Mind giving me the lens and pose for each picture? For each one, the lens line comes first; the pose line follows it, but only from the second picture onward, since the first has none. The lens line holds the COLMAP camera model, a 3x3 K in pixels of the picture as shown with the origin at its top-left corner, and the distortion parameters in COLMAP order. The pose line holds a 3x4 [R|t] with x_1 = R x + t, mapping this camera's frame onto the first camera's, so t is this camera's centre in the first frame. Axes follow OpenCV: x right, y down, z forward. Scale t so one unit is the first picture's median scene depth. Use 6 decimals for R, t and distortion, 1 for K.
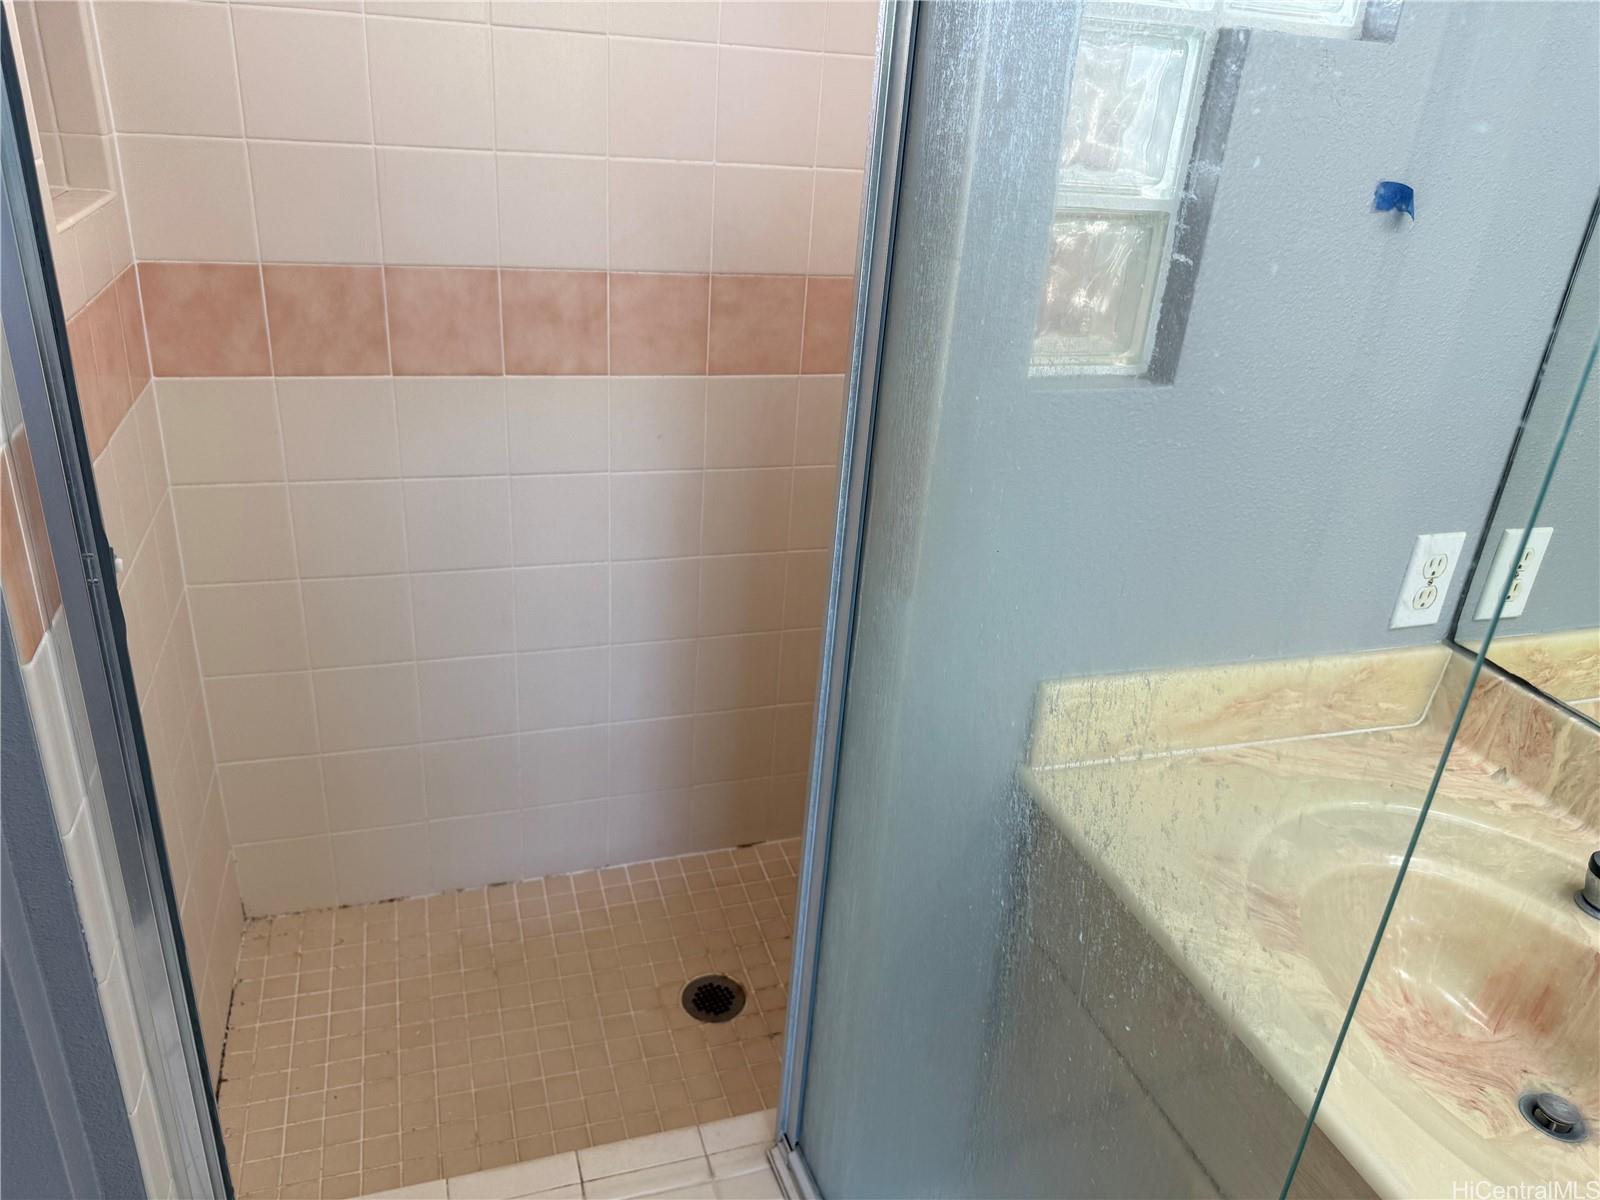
lens RADIAL K [[1140.9, 0, 792.2], [0, 1140.9, 598.5], [0, 0, 1]] dist [0.041165, -0.052880]
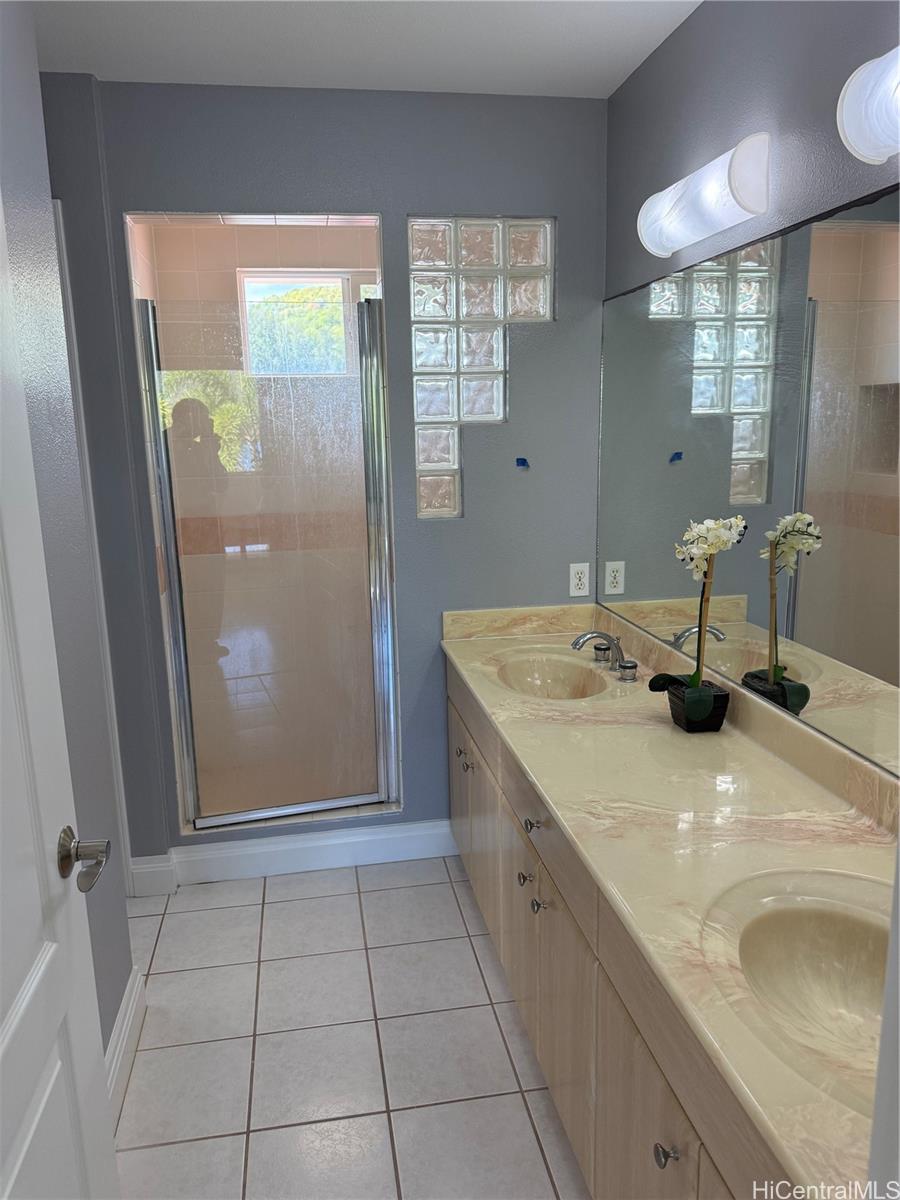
lens RADIAL K [[855.6, 0, 450.0], [0, 855.6, 600.0], [0, 0, 1]] dist [0.041165, -0.052880]
pose [[0.986752, -0.065531, -0.148409, 0.546116], [0.028695, 0.970866, -0.237901, 0.559653], [0.159676, 0.230490, 0.959884, -1.198881]]
